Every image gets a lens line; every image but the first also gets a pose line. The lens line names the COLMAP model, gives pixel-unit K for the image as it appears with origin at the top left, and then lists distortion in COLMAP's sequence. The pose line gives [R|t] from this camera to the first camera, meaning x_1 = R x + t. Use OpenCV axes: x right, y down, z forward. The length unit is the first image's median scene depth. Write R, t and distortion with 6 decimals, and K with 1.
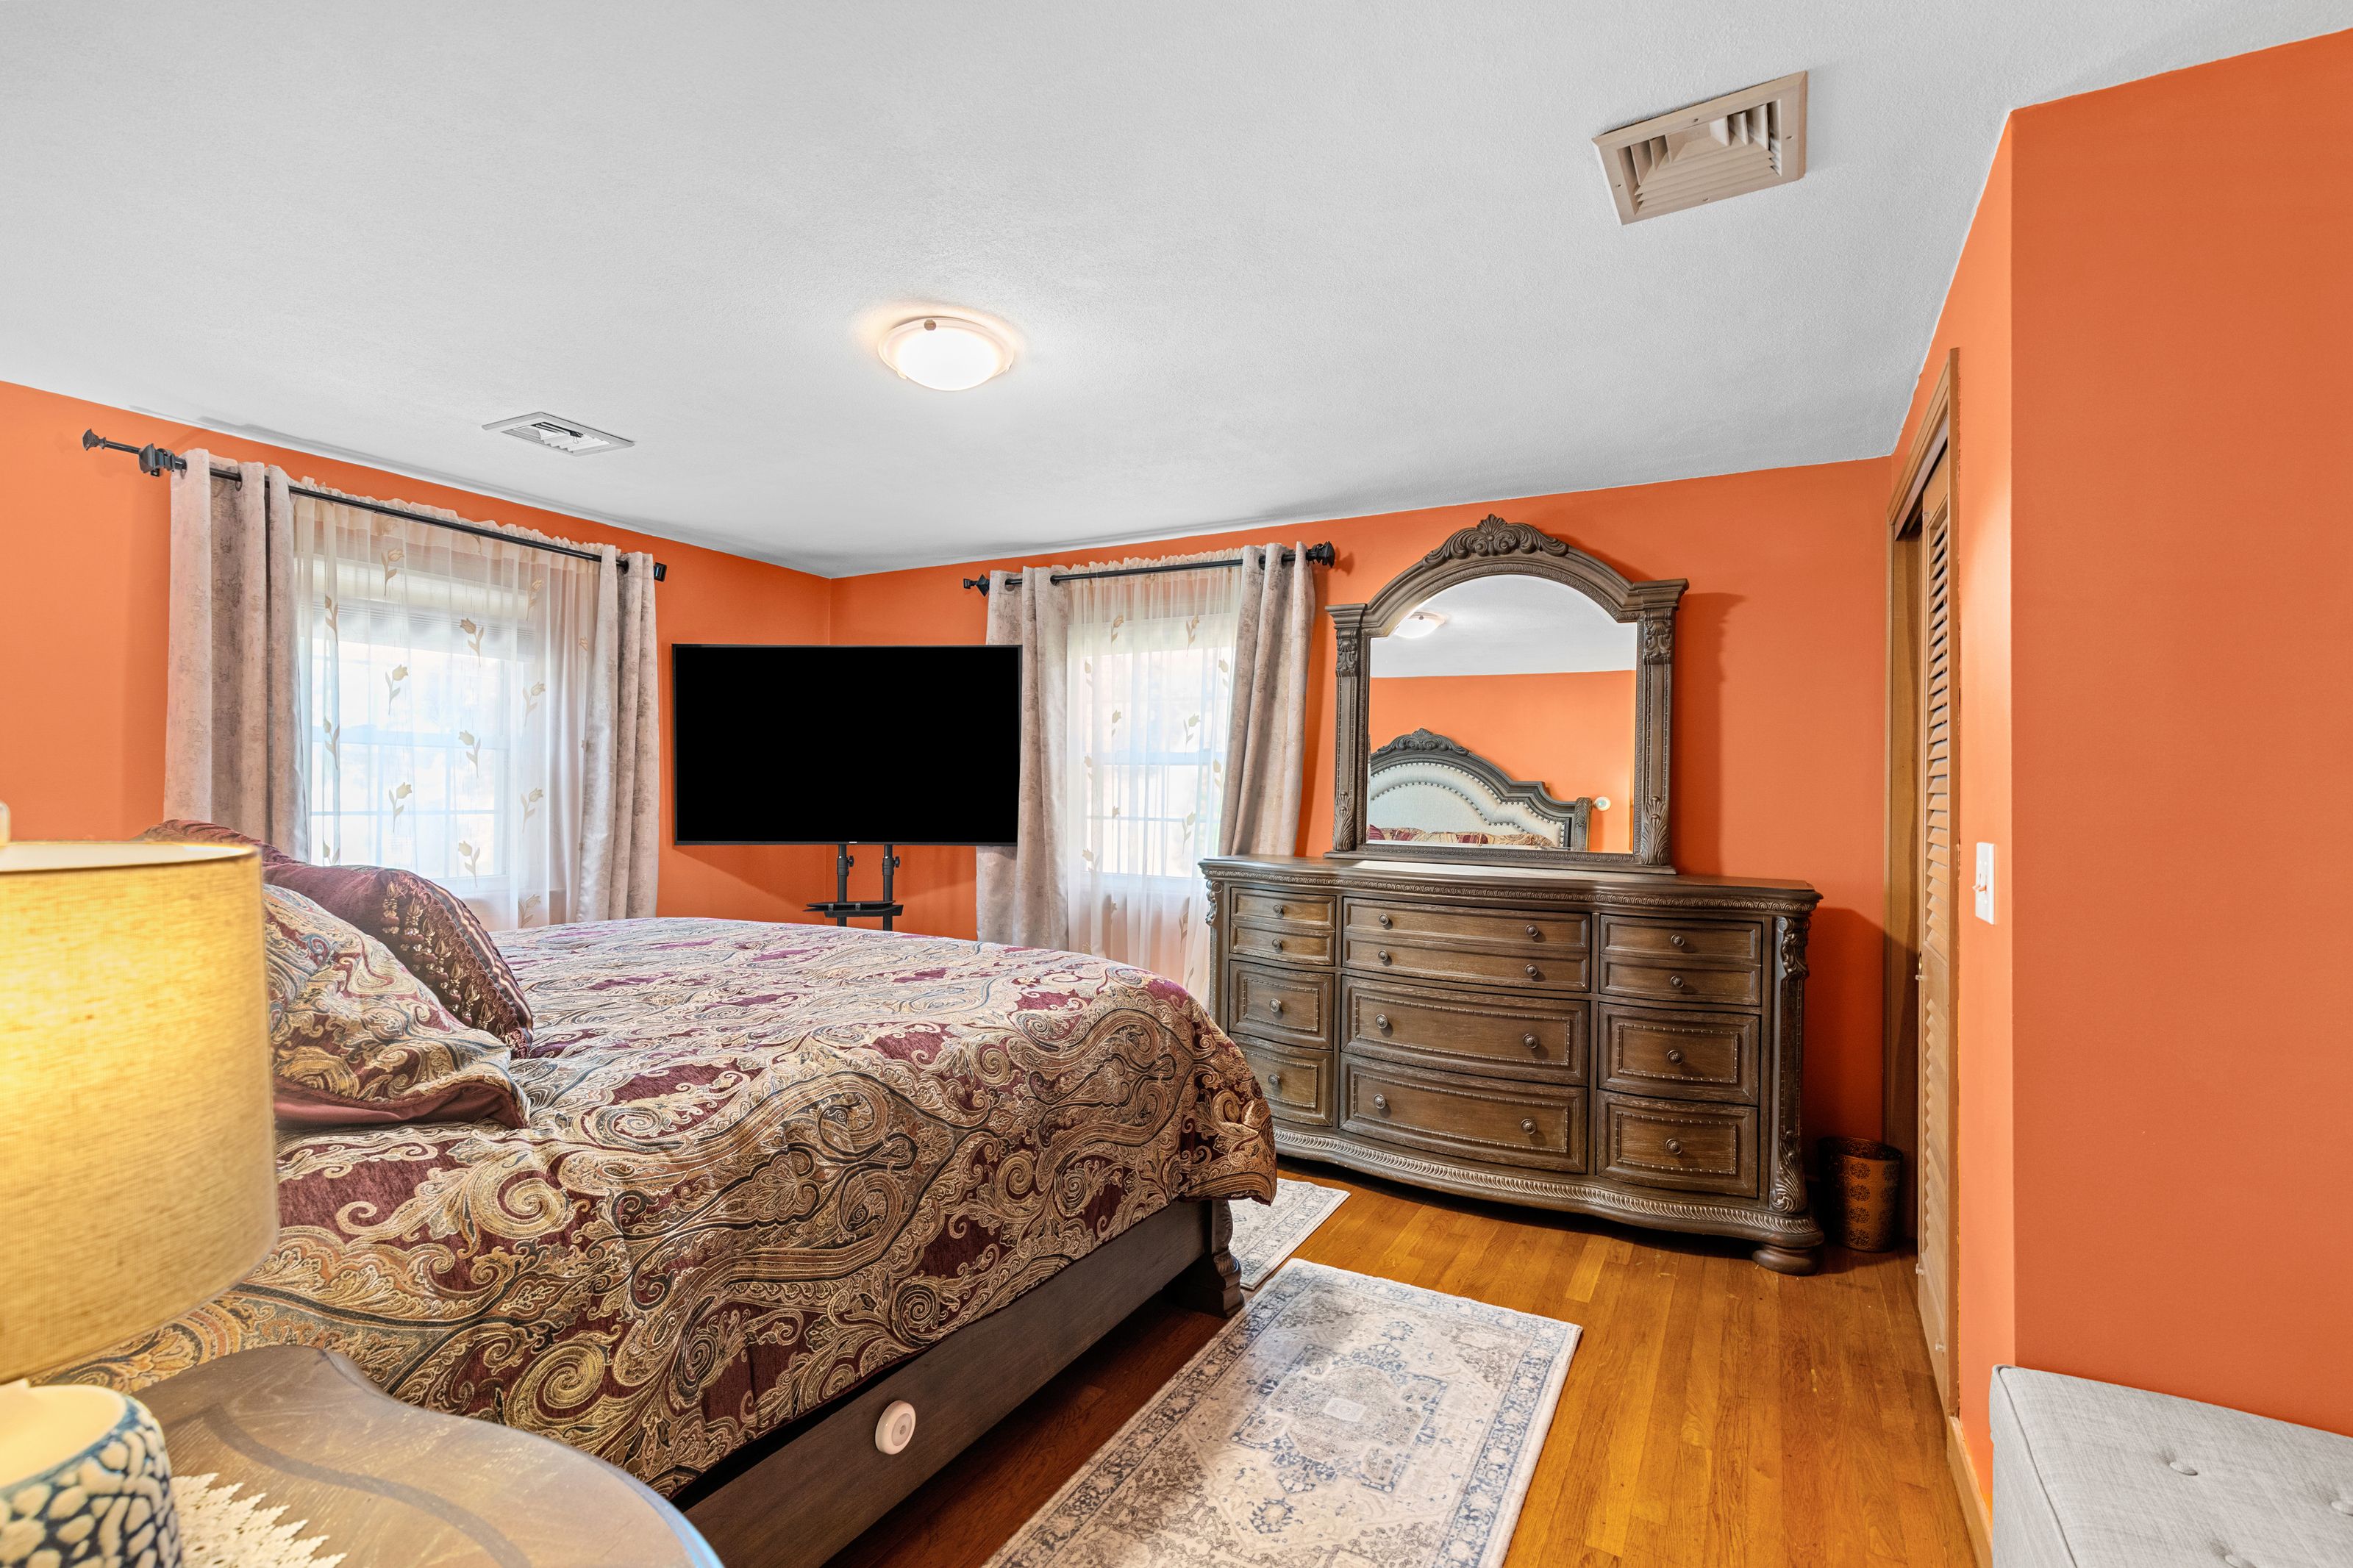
lens RADIAL K [[1069.6, 0, 1172.6], [0, 1069.6, 793.1], [0, 0, 1]] dist [0.001926, -0.000118]
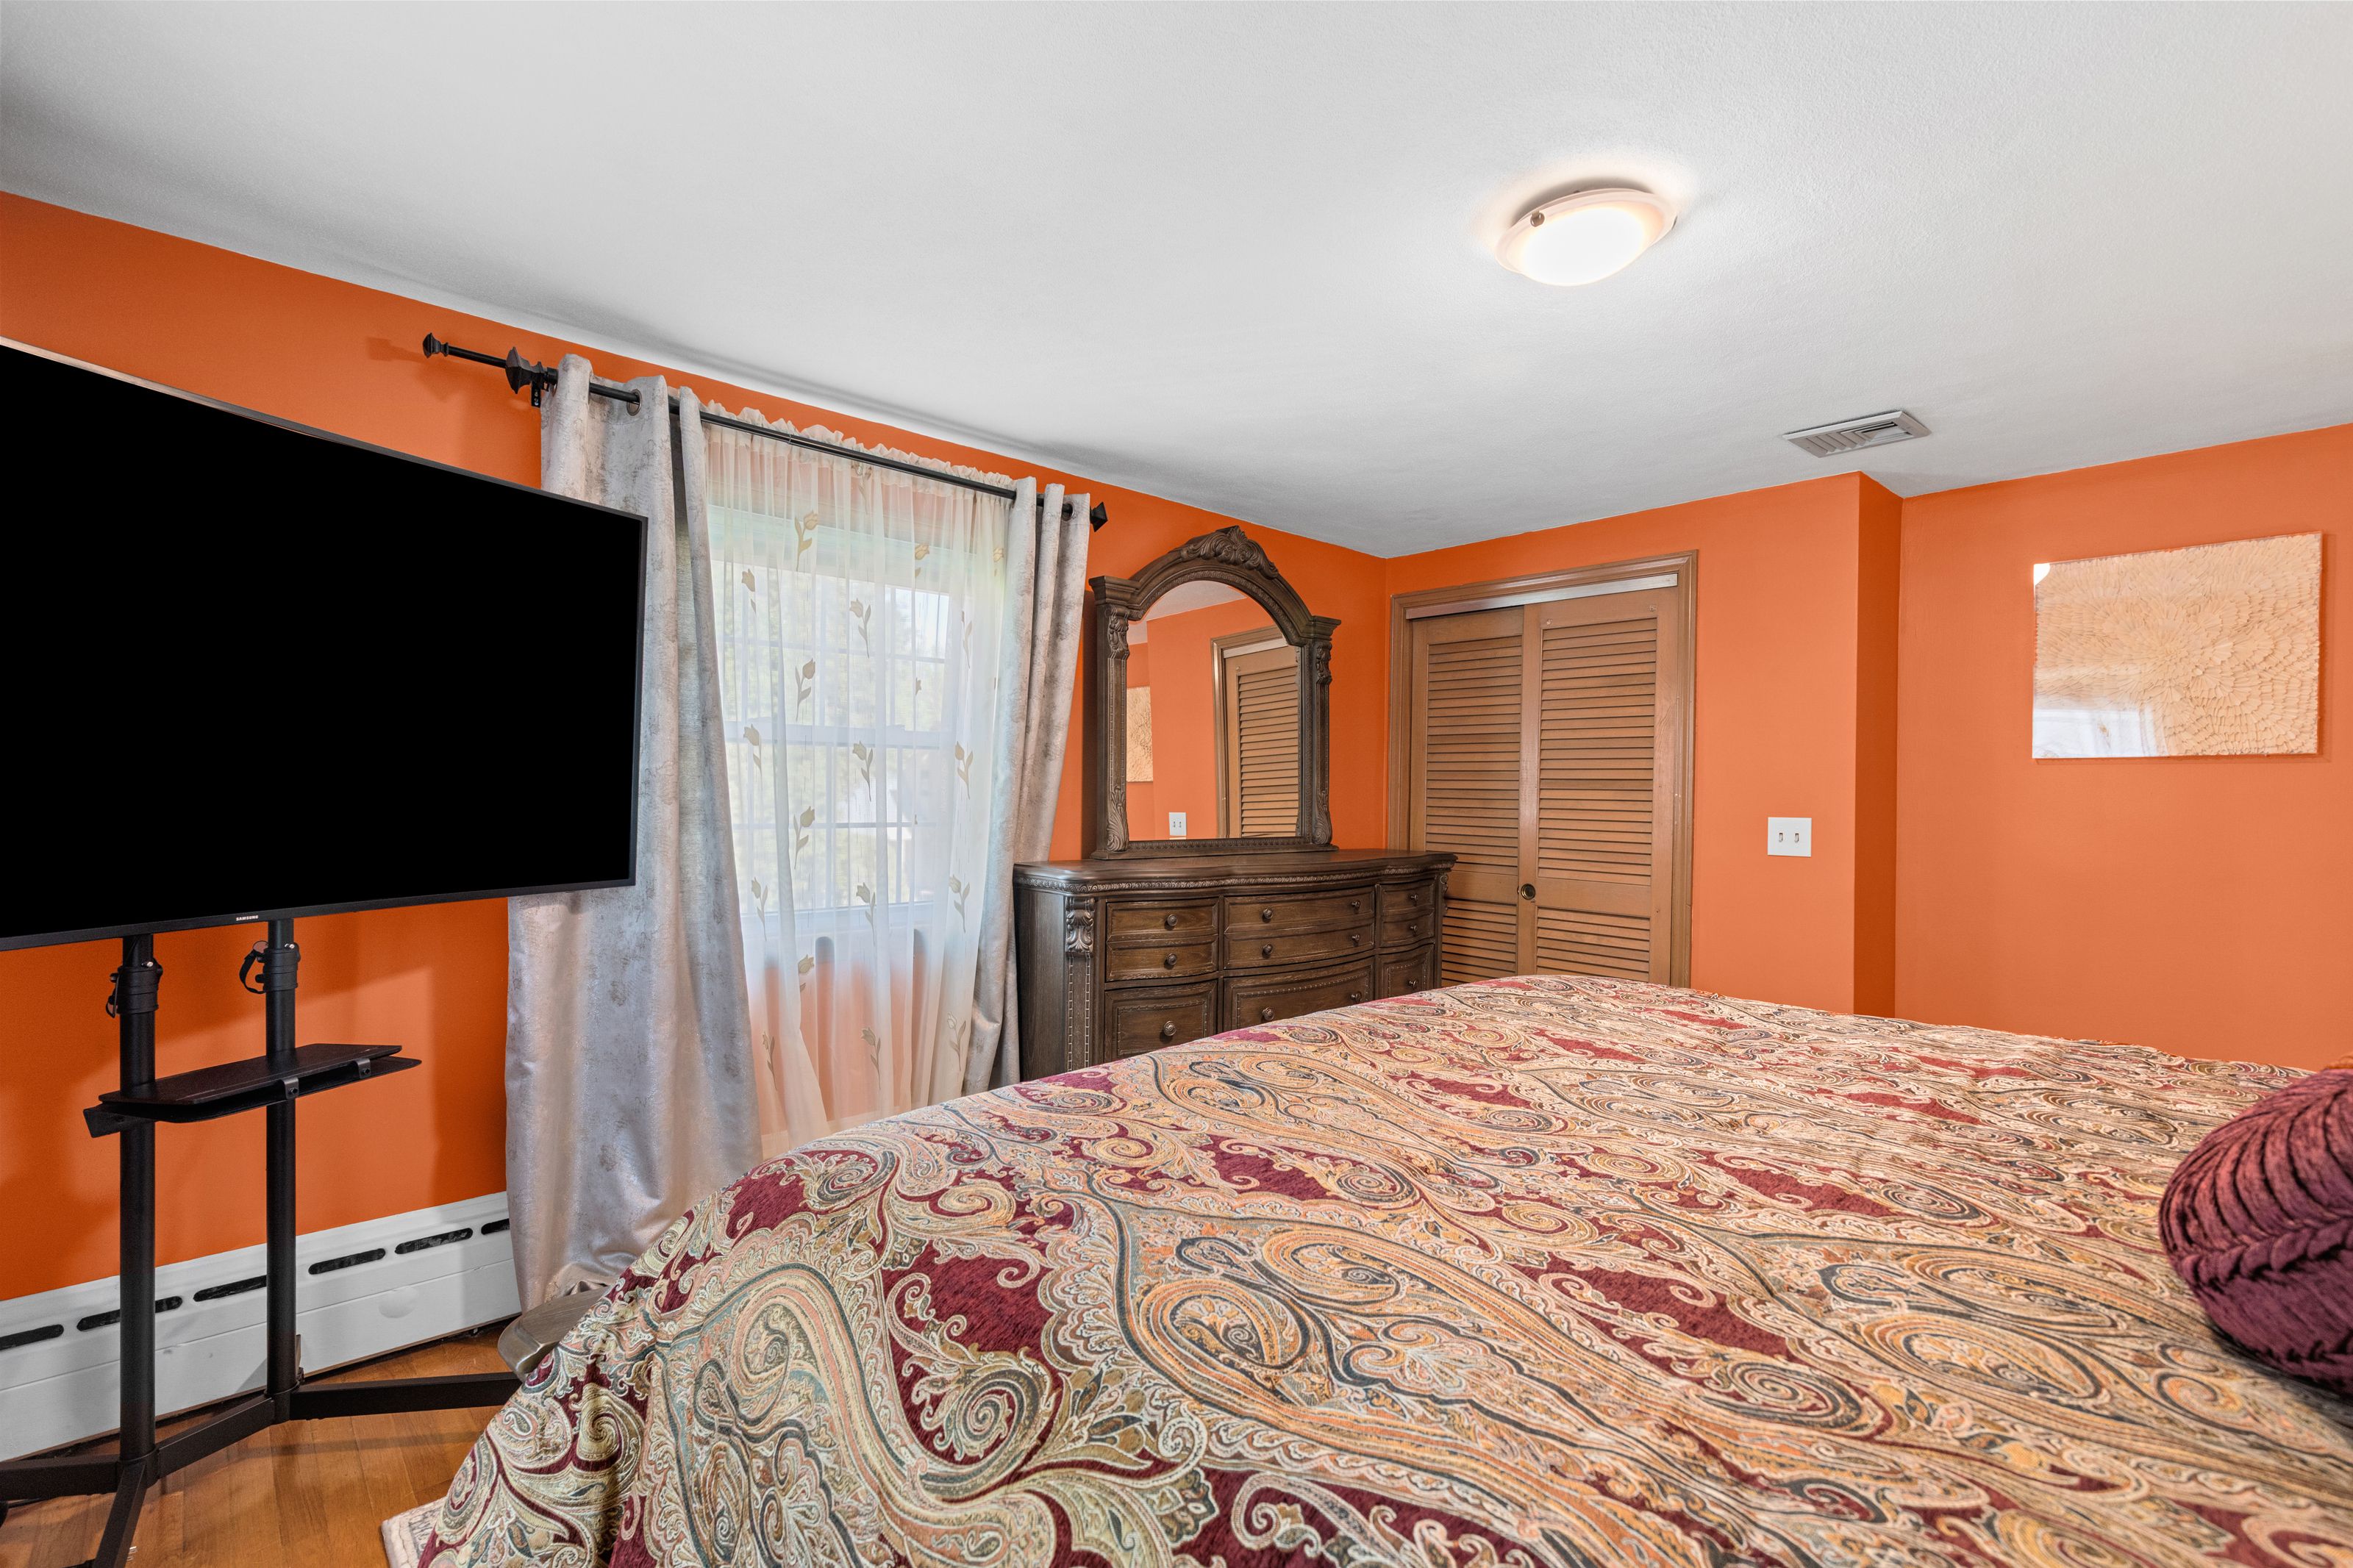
lens RADIAL K [[1069.6, 0, 1172.6], [0, 1069.6, 793.1], [0, 0, 1]] dist [0.001926, -0.000118]
pose [[0.269516, -0.011388, 0.962929, -0.625402], [-0.007768, 0.999872, 0.013999, -0.008011], [-0.962965, -0.011253, 0.269393, 0.630165]]
